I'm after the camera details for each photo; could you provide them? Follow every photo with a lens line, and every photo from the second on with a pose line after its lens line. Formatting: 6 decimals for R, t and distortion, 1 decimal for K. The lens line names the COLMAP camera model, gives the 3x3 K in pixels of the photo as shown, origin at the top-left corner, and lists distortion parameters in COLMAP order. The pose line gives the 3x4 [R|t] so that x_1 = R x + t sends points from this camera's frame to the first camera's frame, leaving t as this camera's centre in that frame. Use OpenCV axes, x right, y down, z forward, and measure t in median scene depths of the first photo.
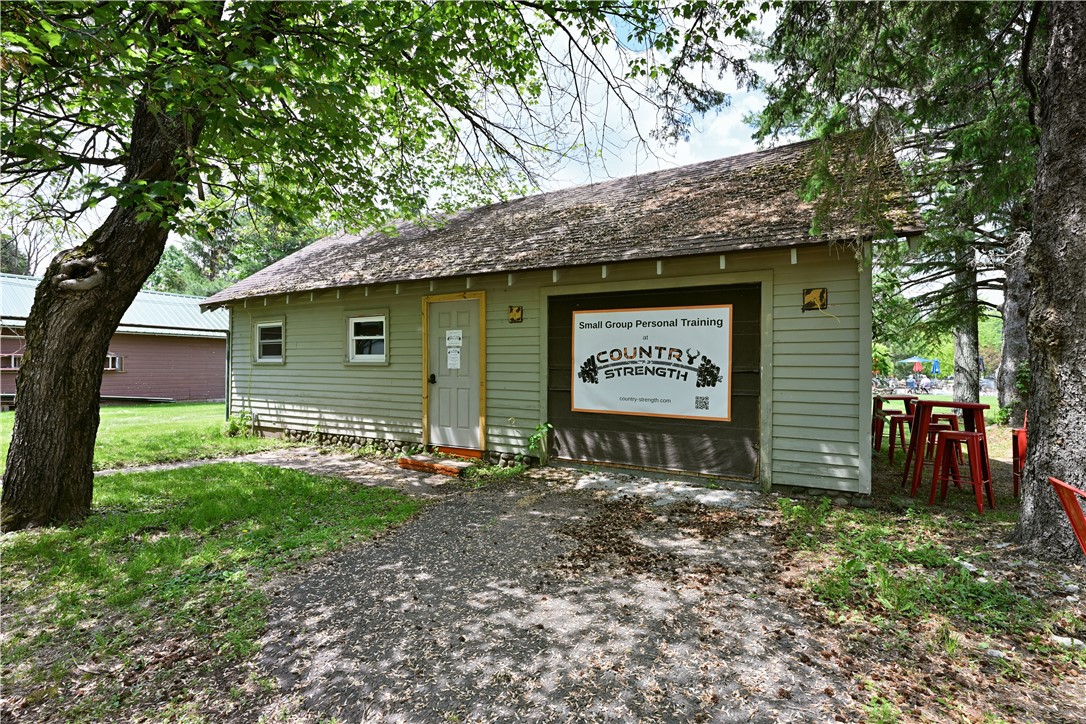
lens RADIAL K [[499.0, 0, 545.4], [0, 499.0, 360.5], [0, 0, 1]] dist [0.004086, 0.002037]
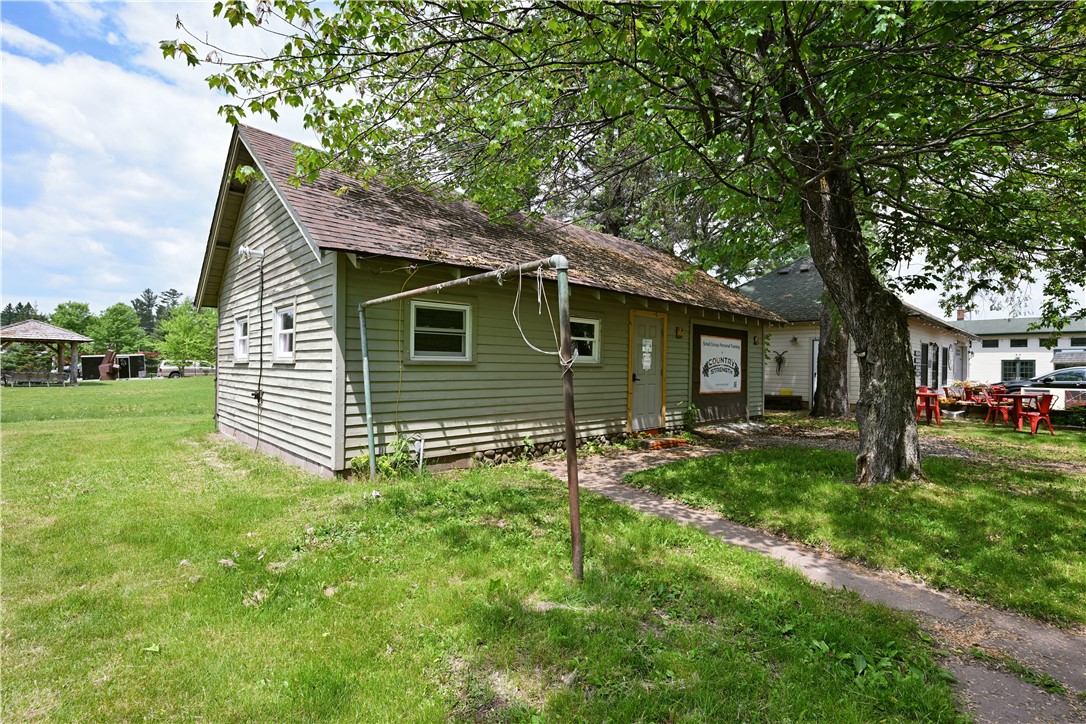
lens RADIAL K [[499.0, 0, 543.0], [0, 499.0, 364.7], [0, 0, 1]] dist [0.004086, 0.002037]
pose [[0.304510, 0.002644, 0.952506, -1.563987], [-0.014885, 0.999887, 0.001983, 0.006589], [-0.952393, -0.014782, 0.304515, 0.899339]]
